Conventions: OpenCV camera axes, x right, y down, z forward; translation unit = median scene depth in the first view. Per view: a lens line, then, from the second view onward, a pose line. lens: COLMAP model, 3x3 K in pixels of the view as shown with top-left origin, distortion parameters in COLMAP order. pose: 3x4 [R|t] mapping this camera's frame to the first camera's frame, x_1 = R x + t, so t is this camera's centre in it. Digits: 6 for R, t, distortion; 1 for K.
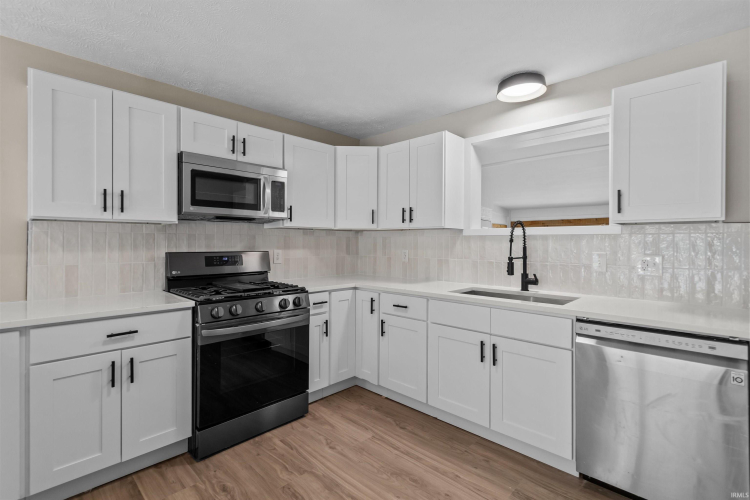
lens RADIAL K [[353.4, 0, 358.2], [0, 353.4, 247.1], [0, 0, 1]] dist [0.003245, 0.002157]
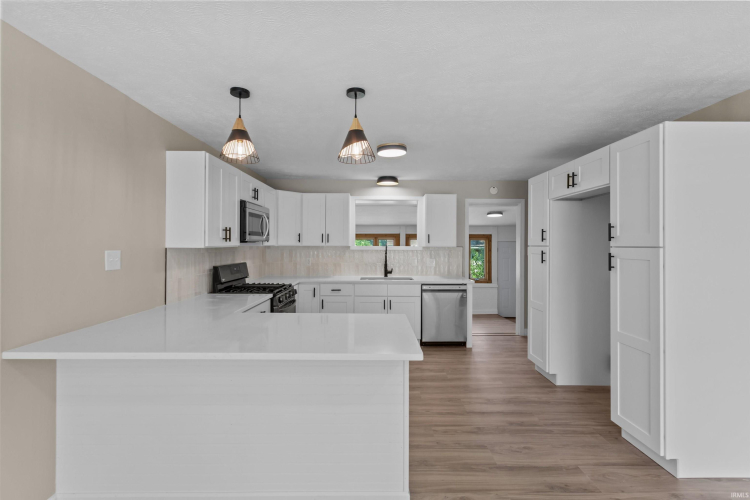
lens RADIAL K [[353.4, 0, 367.6], [0, 353.4, 245.7], [0, 0, 1]] dist [0.003245, 0.002157]
pose [[0.710177, -0.005592, 0.704001, -0.960867], [0.007499, 0.999972, 0.000379, -0.055592], [-0.703984, 0.005010, 0.710199, -0.366153]]
